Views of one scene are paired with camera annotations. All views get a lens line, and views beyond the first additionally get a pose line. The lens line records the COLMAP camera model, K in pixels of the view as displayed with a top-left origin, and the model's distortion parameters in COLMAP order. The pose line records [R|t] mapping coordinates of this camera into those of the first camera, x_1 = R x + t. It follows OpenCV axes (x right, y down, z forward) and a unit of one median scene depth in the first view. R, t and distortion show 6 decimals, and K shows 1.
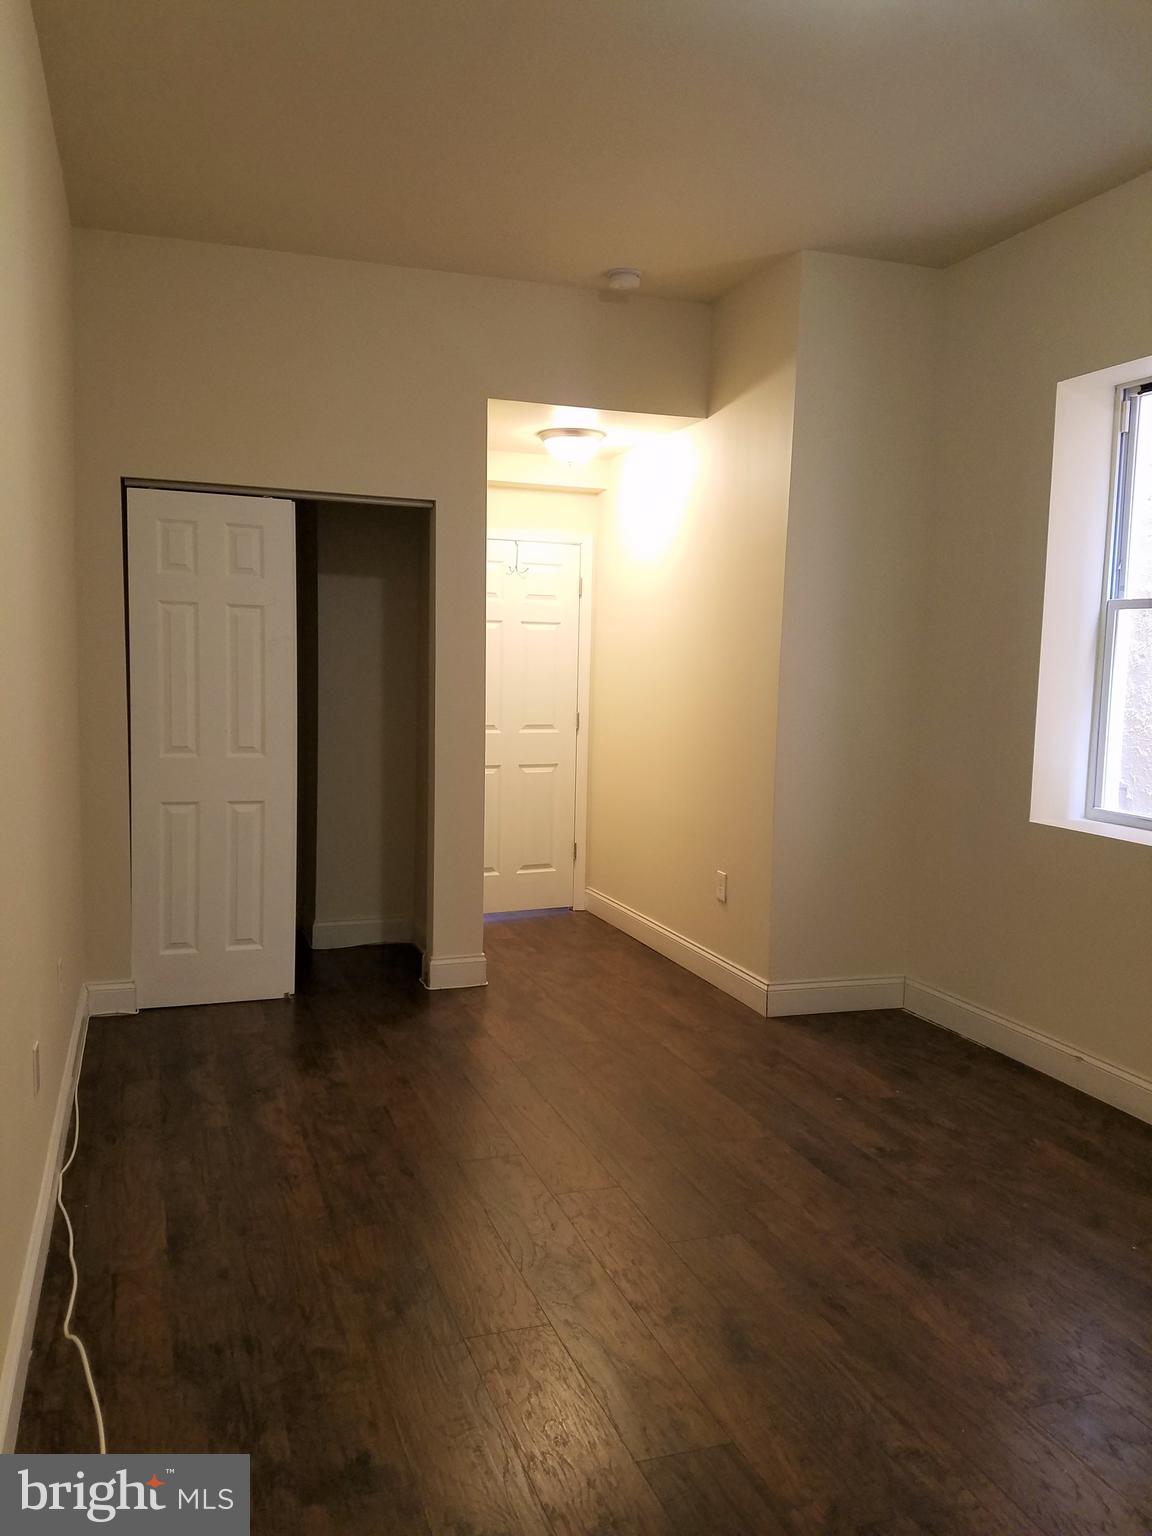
lens RADIAL K [[1185.1, 0, 576.0], [0, 1185.1, 768.0], [0, 0, 1]] dist [0.170666, -0.259649]
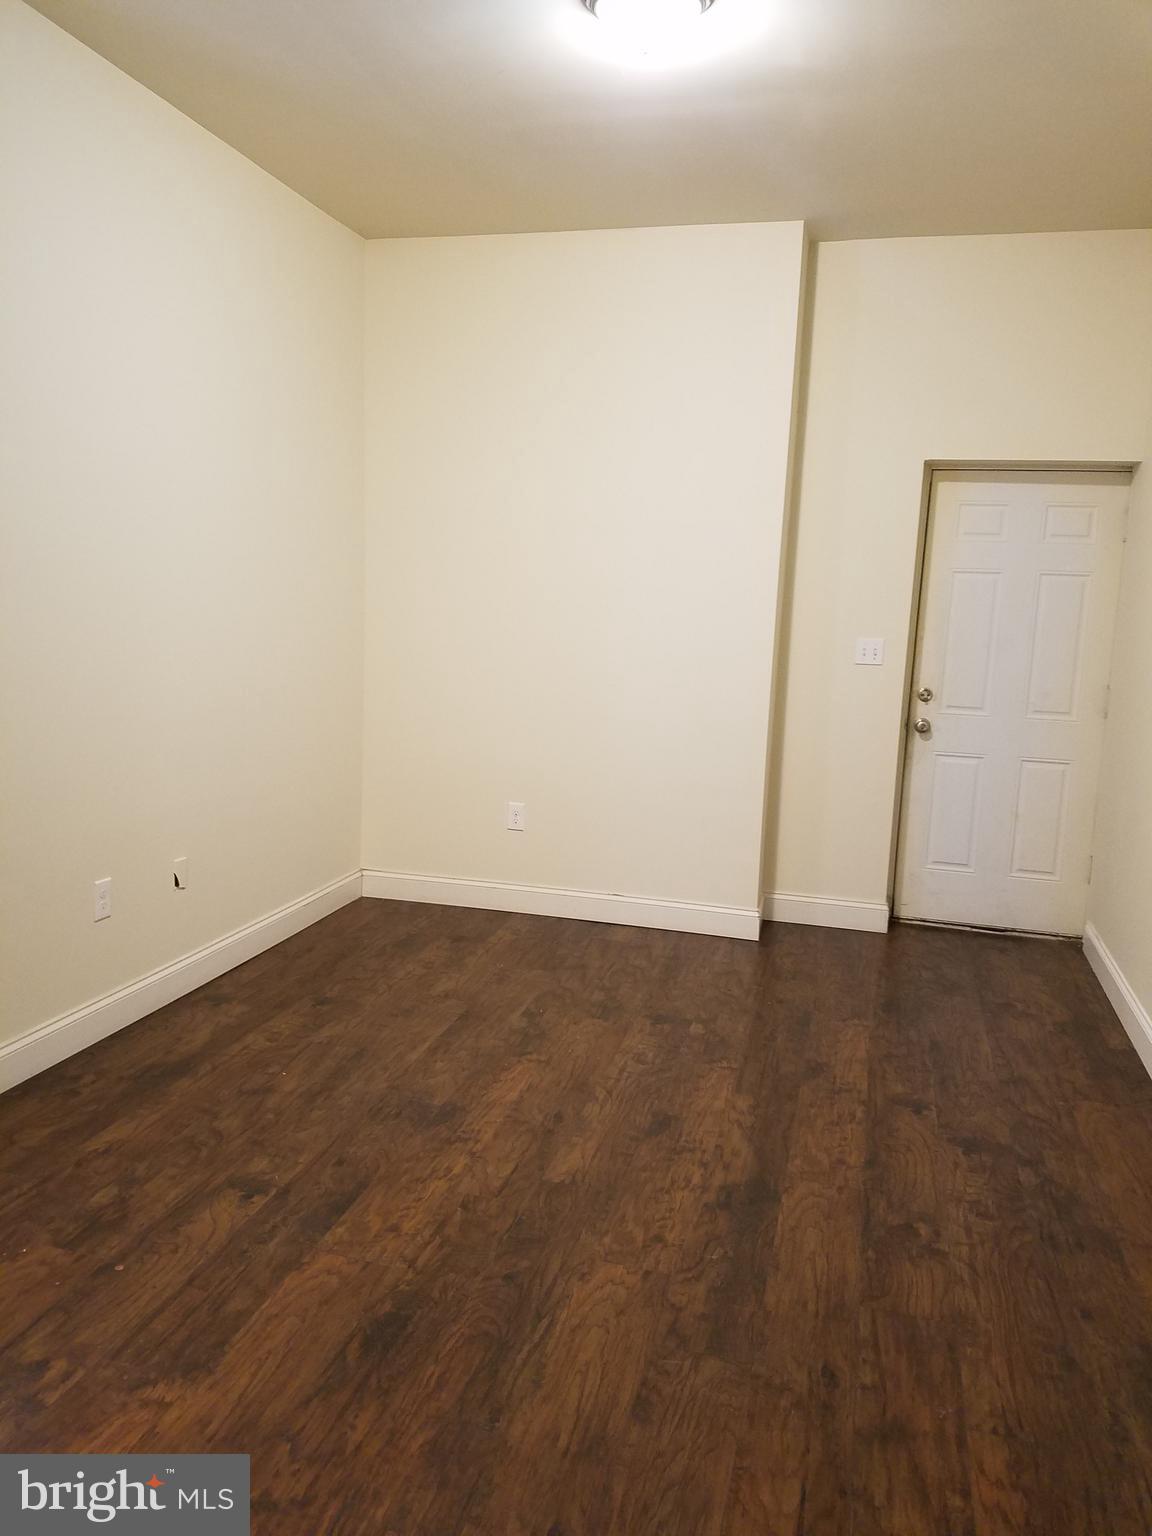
lens RADIAL K [[1185.1, 0, 576.0], [0, 1185.1, 768.0], [0, 0, 1]] dist [0.170666, -0.259649]
pose [[-0.823158, -0.131510, 0.552373, -0.364826], [-0.003411, 0.973937, 0.226794, -0.157119], [-0.567802, 0.184803, -0.802152, 1.606651]]
